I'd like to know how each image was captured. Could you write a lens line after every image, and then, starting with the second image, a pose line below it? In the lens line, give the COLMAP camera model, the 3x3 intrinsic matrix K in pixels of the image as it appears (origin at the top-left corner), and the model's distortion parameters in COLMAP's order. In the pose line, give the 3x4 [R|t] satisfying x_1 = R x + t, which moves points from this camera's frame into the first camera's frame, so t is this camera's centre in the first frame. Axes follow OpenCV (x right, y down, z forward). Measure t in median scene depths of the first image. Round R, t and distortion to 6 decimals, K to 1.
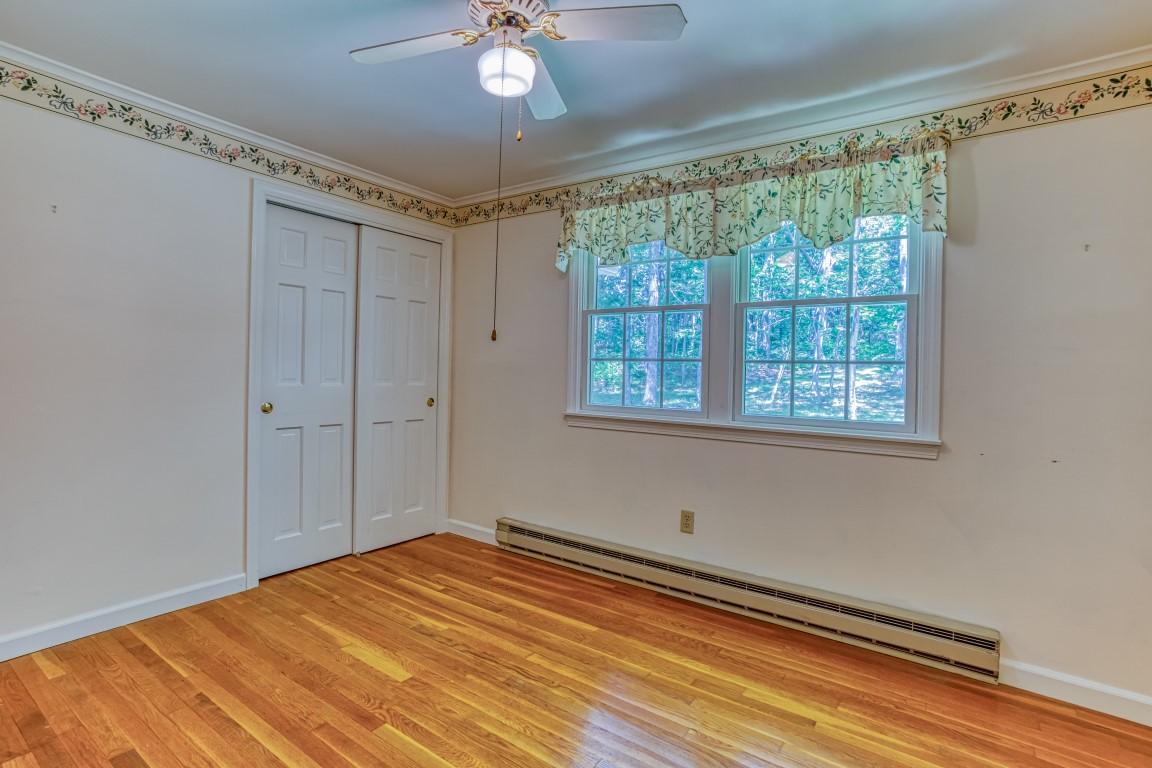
lens RADIAL K [[556.3, 0, 572.2], [0, 556.3, 374.7], [0, 0, 1]] dist [-0.043334, 0.024071]
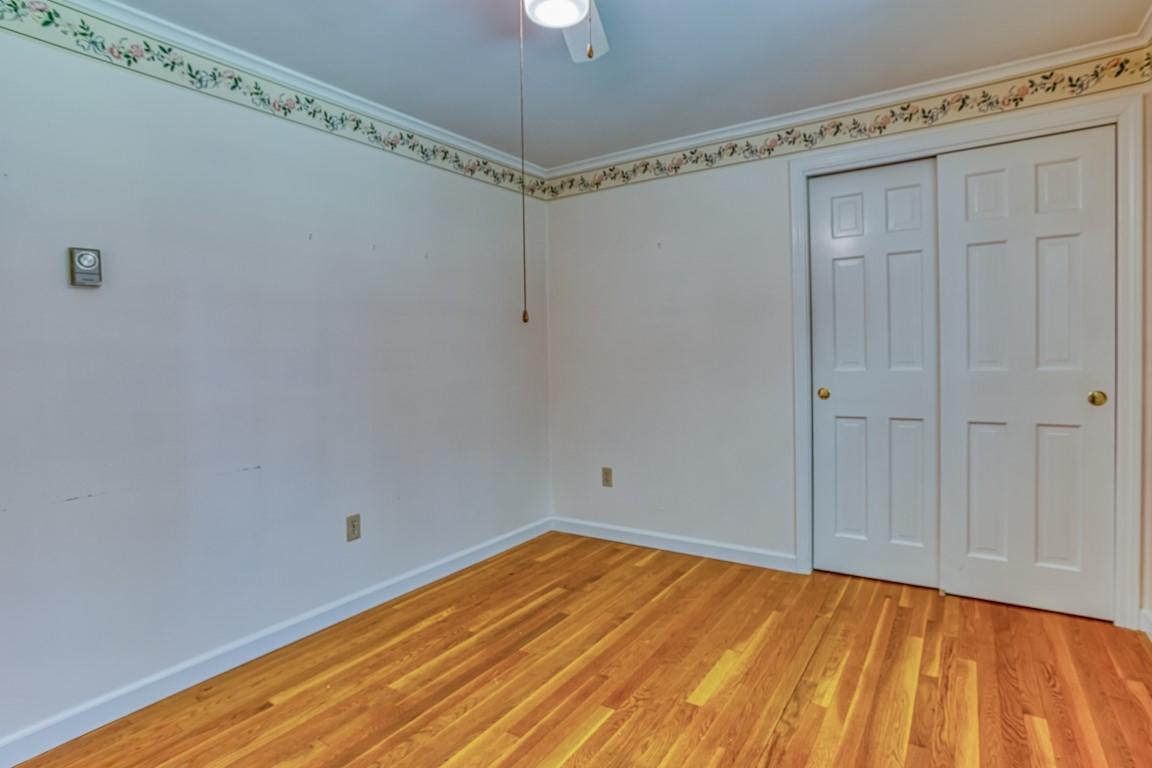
lens RADIAL K [[556.3, 0, 572.2], [0, 556.3, 374.7], [0, 0, 1]] dist [-0.043334, 0.024071]
pose [[0.051086, 0.008557, -0.998658, 0.441965], [0.021318, 0.999726, 0.009656, 0.009519], [0.998467, -0.021782, 0.050890, 0.602130]]
